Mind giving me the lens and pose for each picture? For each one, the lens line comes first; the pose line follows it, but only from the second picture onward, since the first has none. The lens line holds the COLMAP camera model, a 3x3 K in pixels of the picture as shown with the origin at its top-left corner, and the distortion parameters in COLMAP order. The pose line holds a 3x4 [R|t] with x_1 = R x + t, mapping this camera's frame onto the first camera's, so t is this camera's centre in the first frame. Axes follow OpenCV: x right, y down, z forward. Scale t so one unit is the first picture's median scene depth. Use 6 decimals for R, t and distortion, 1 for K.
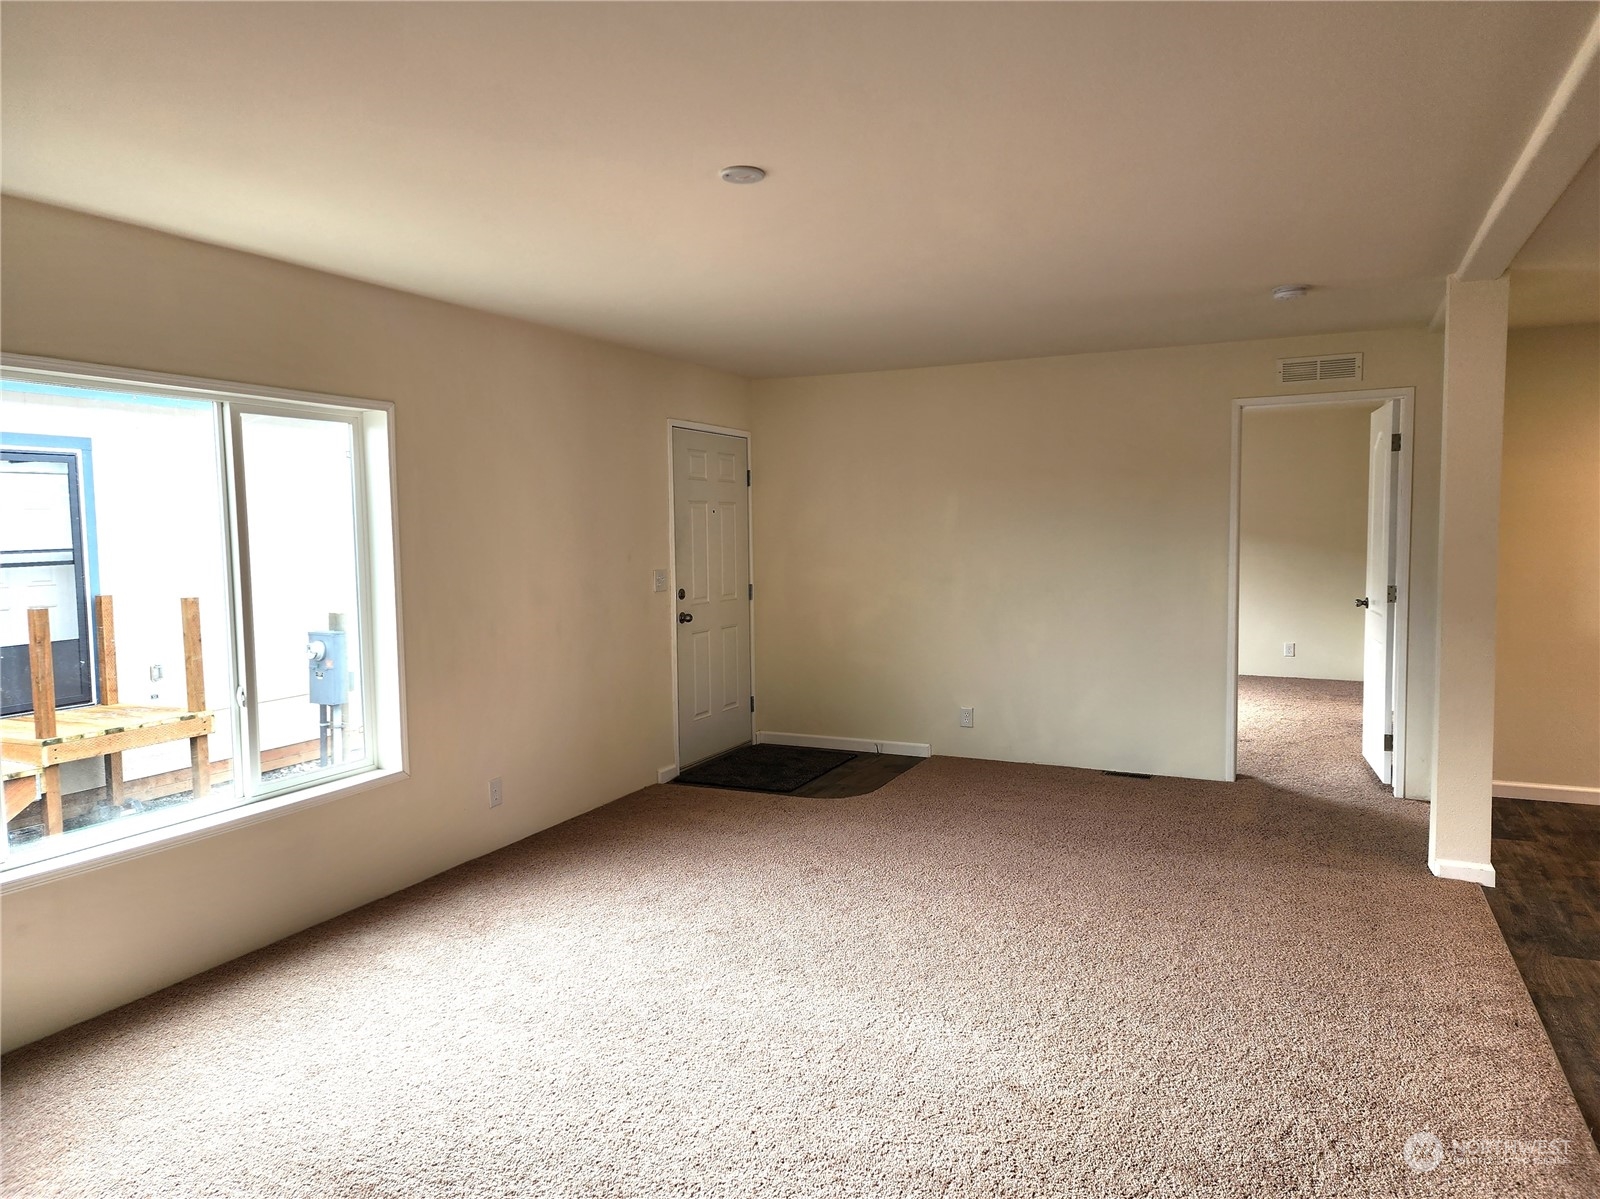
lens RADIAL K [[1067.8, 0, 809.8], [0, 1067.8, 599.1], [0, 0, 1]] dist [0.074287, -0.064876]
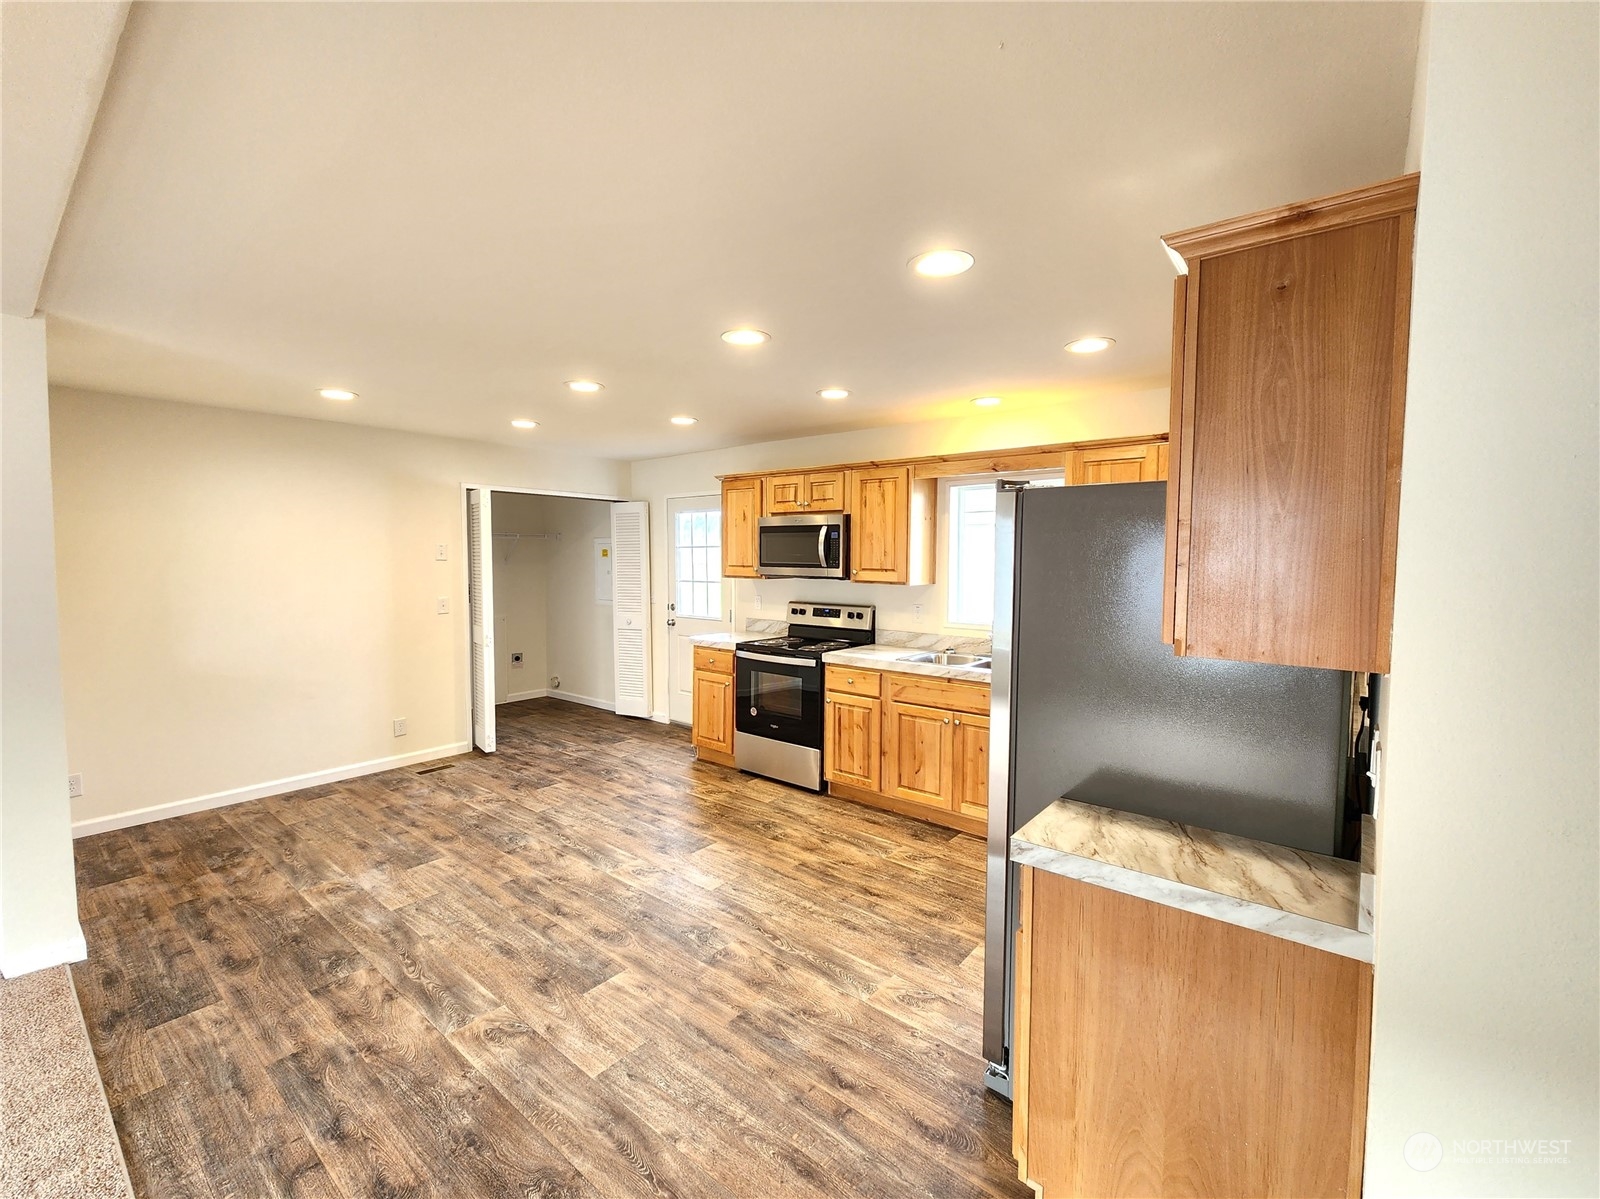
lens RADIAL K [[684.0, 0, 809.6], [0, 684.0, 593.2], [0, 0, 1]] dist [0.000758, -0.000333]
pose [[0.236940, -0.041013, 0.970658, 0.216510], [0.059320, 0.997855, 0.027682, -0.036245], [-0.969712, 0.051021, 0.238865, 0.231229]]
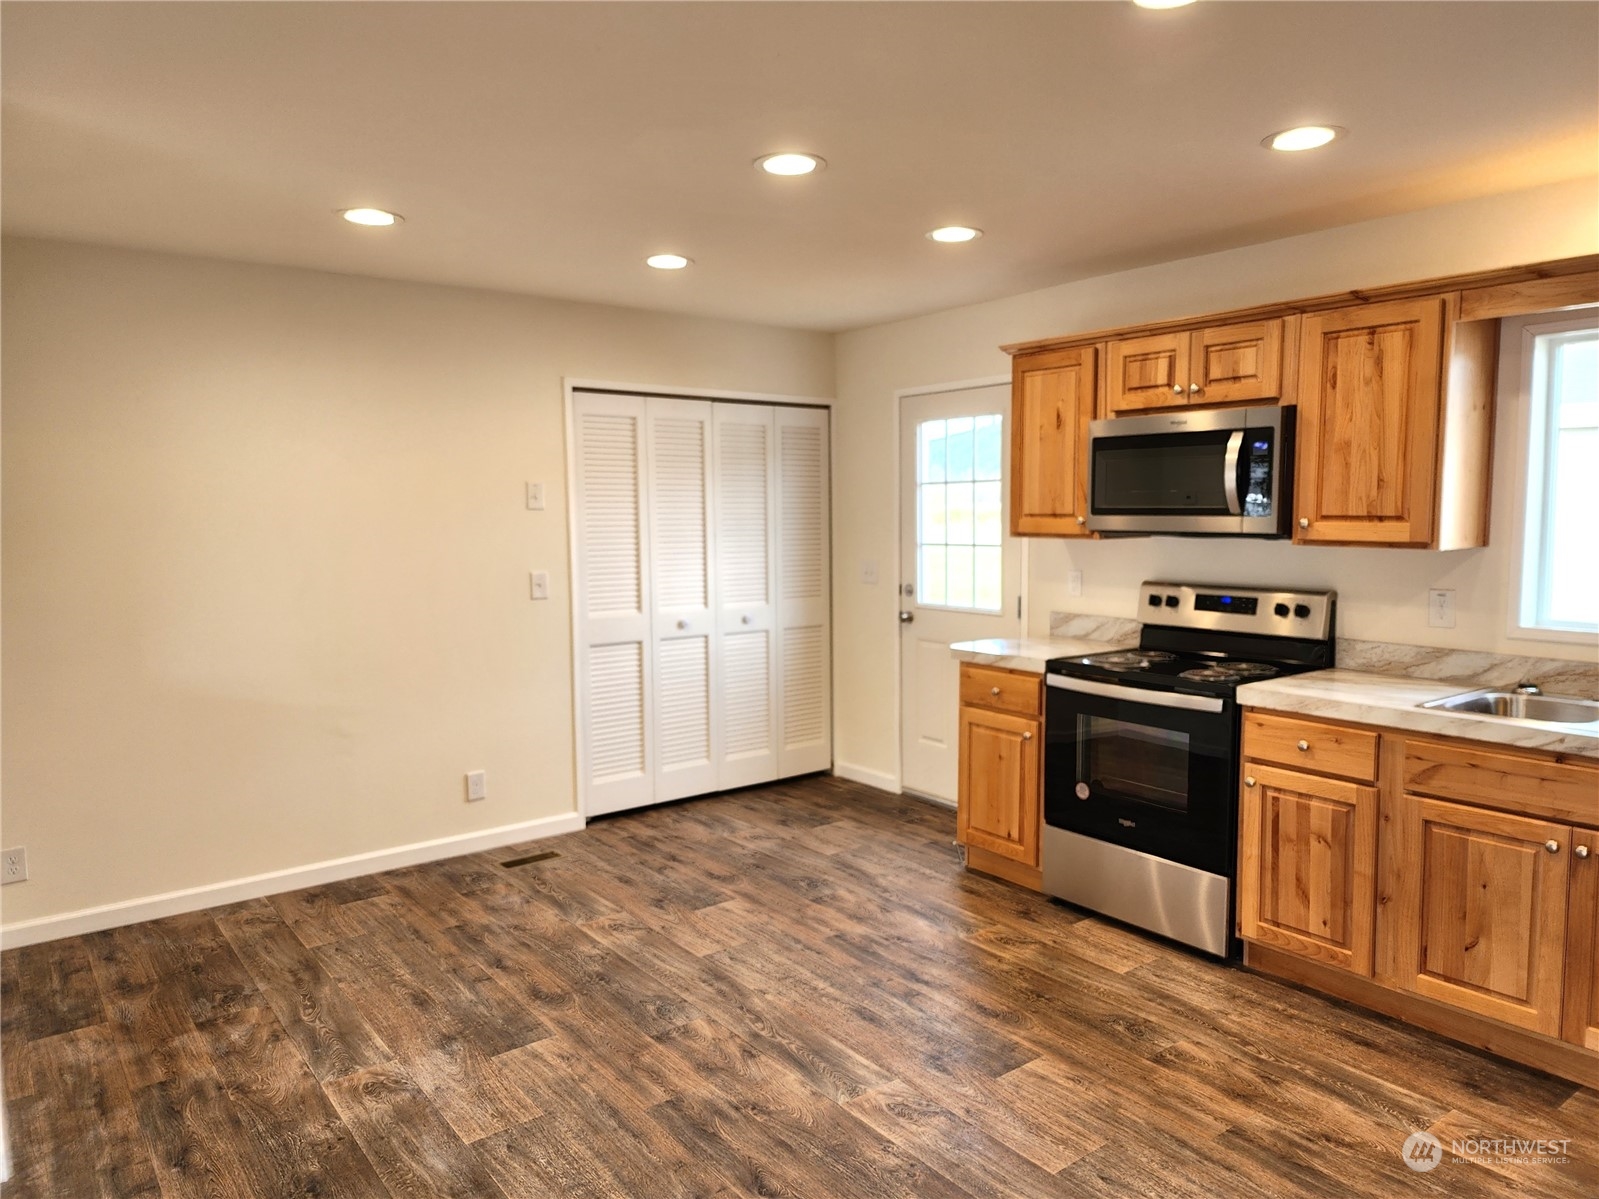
lens RADIAL K [[1091.8, 0, 813.3], [0, 1091.8, 603.0], [0, 0, 1]] dist [0.057260, -0.057131]
pose [[0.457173, -0.071557, 0.886495, 0.342462], [0.063014, 0.996859, 0.047969, -0.038282], [-0.887143, 0.033931, 0.460246, 0.362375]]
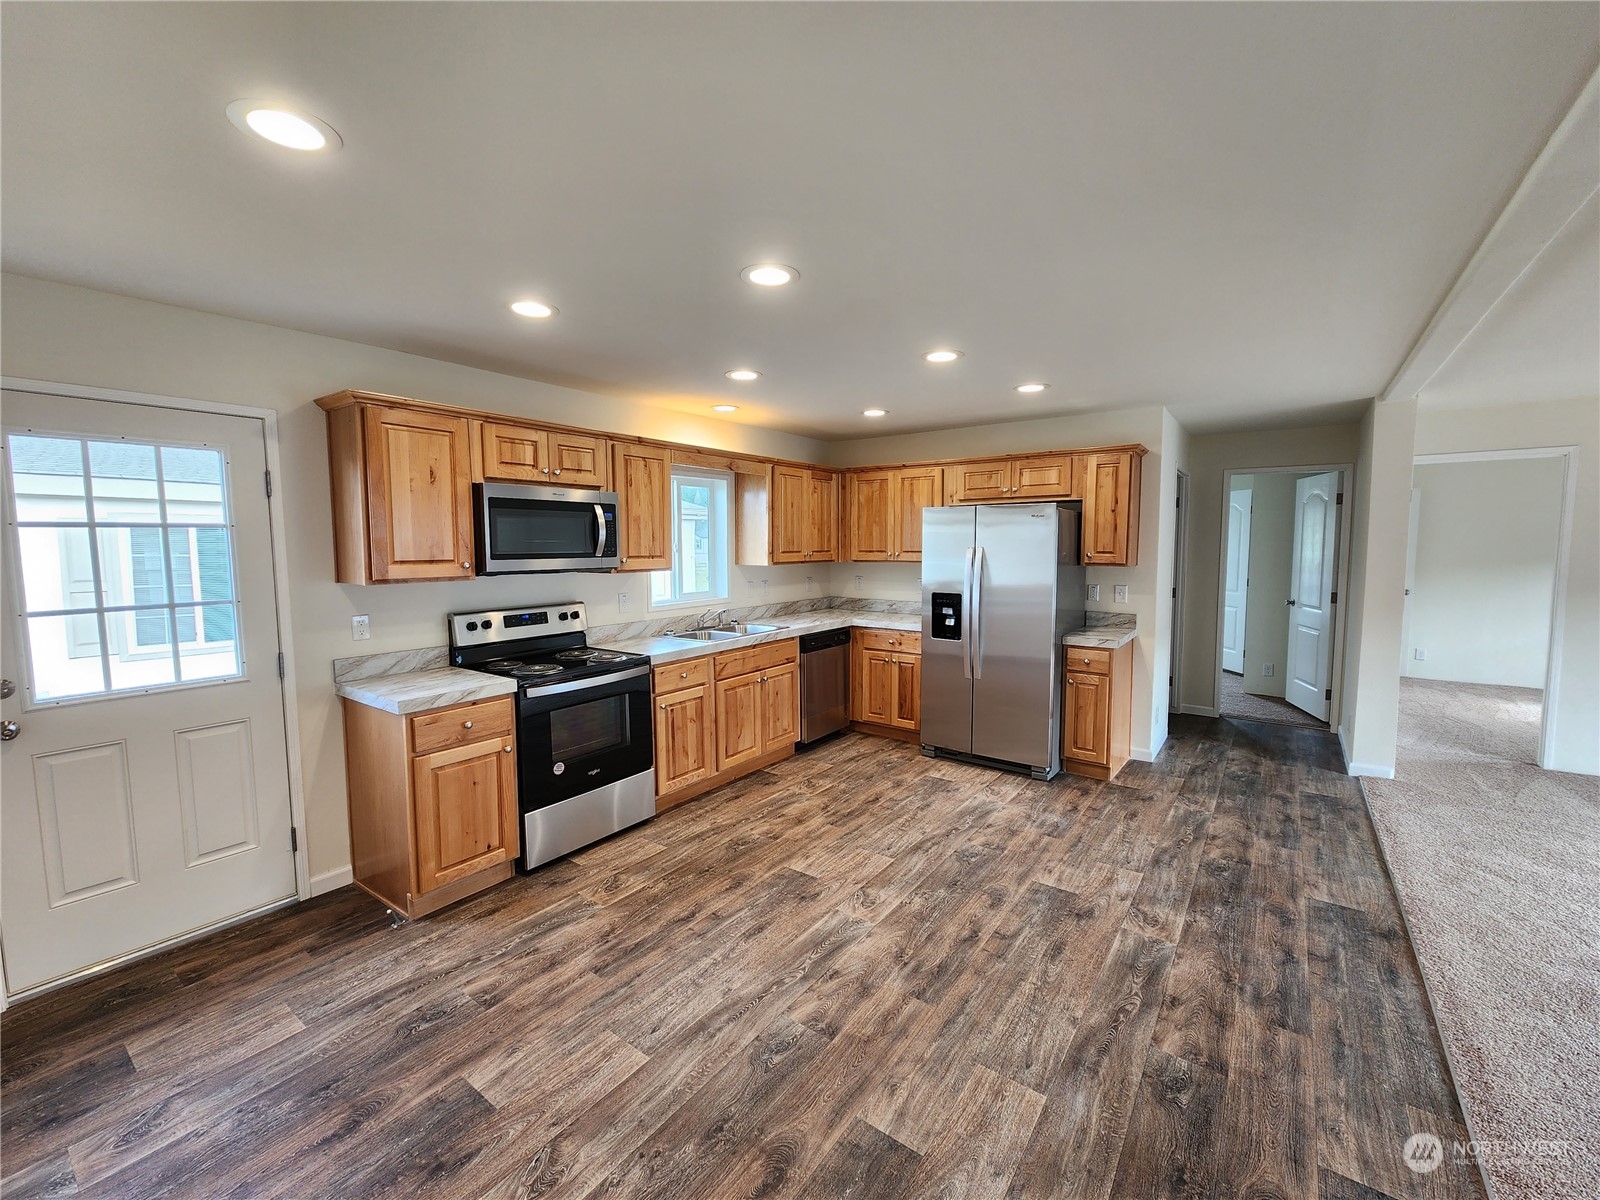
lens RADIAL K [[655.3, 0, 807.3], [0, 655.3, 593.8], [0, 0, 1]] dist [-0.002359, 0.000068]
pose [[-0.980925, 0.005484, 0.194308, 0.849916], [0.033929, 0.989088, 0.143367, -0.108628], [-0.191401, 0.147225, -0.970407, 1.225967]]
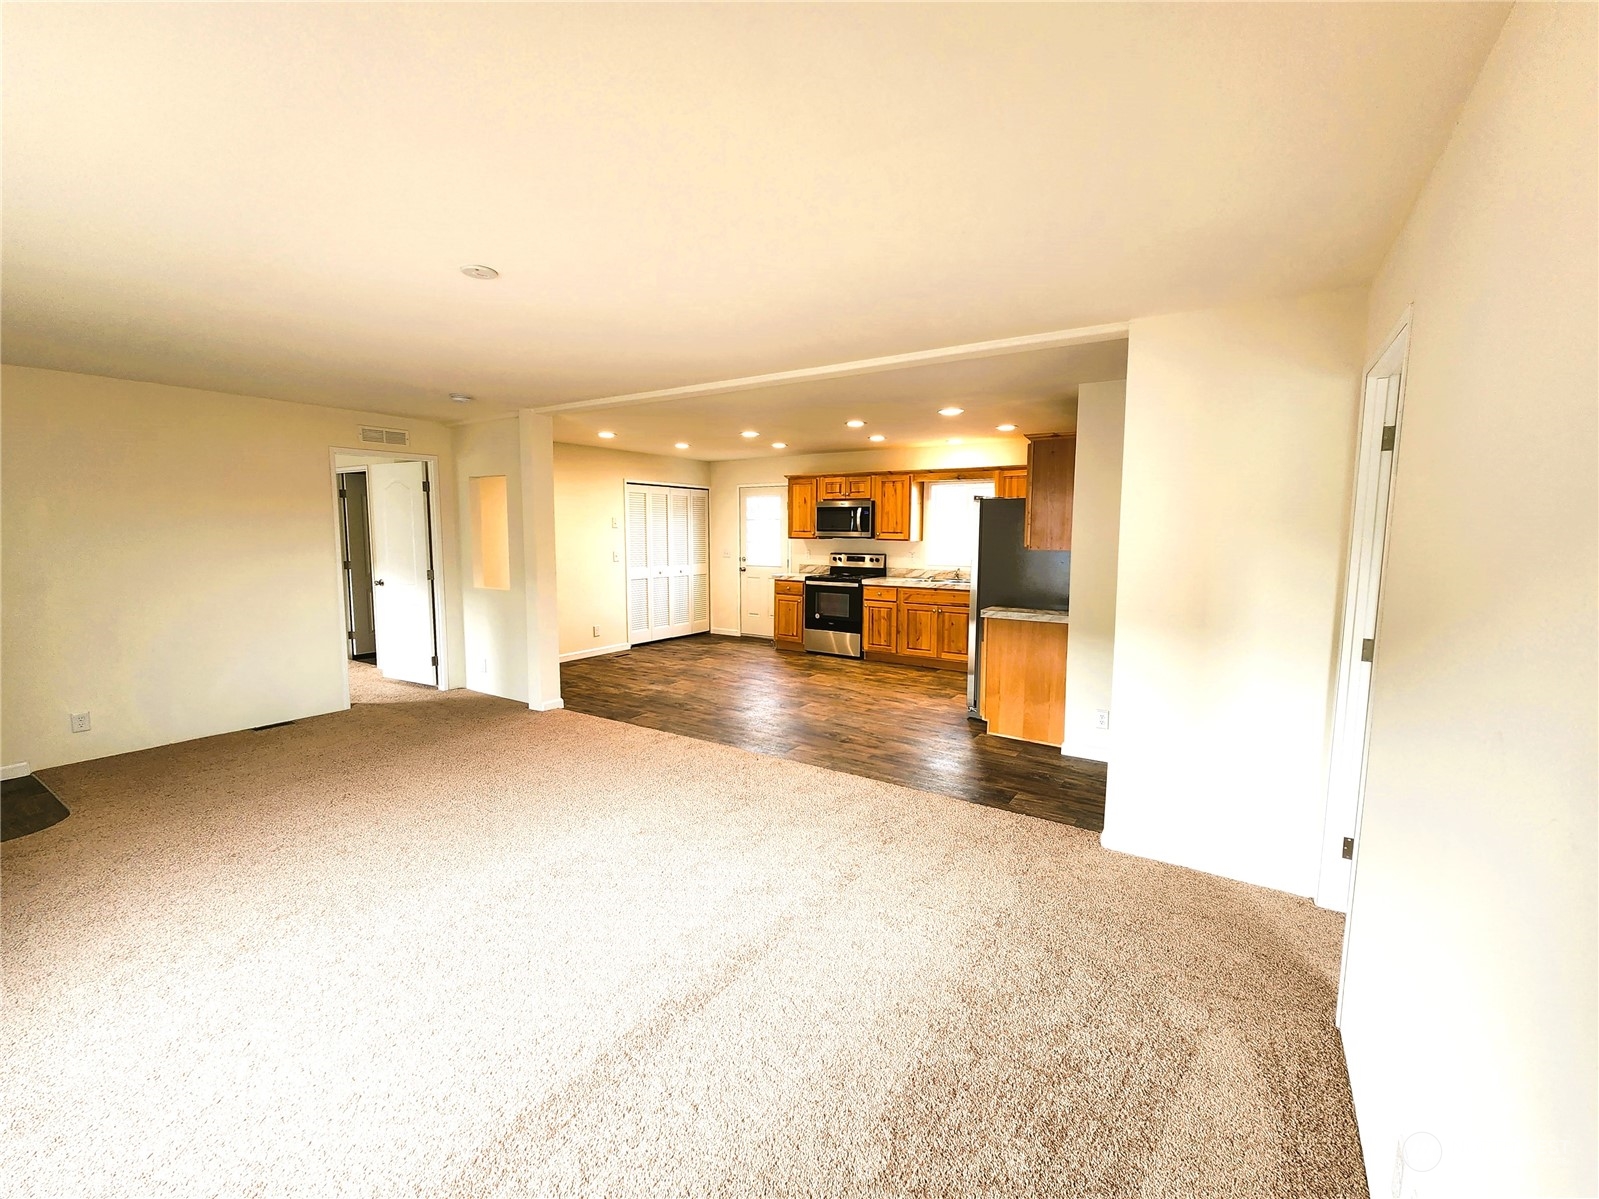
lens RADIAL K [[680.9, 0, 807.2], [0, 680.9, 593.0], [0, 0, 1]] dist [0.000152, 0.000055]
pose [[0.141434, -0.081283, 0.986605, -0.602269], [0.063377, 0.995322, 0.072916, -0.022662], [-0.987917, 0.052215, 0.145924, 0.343087]]
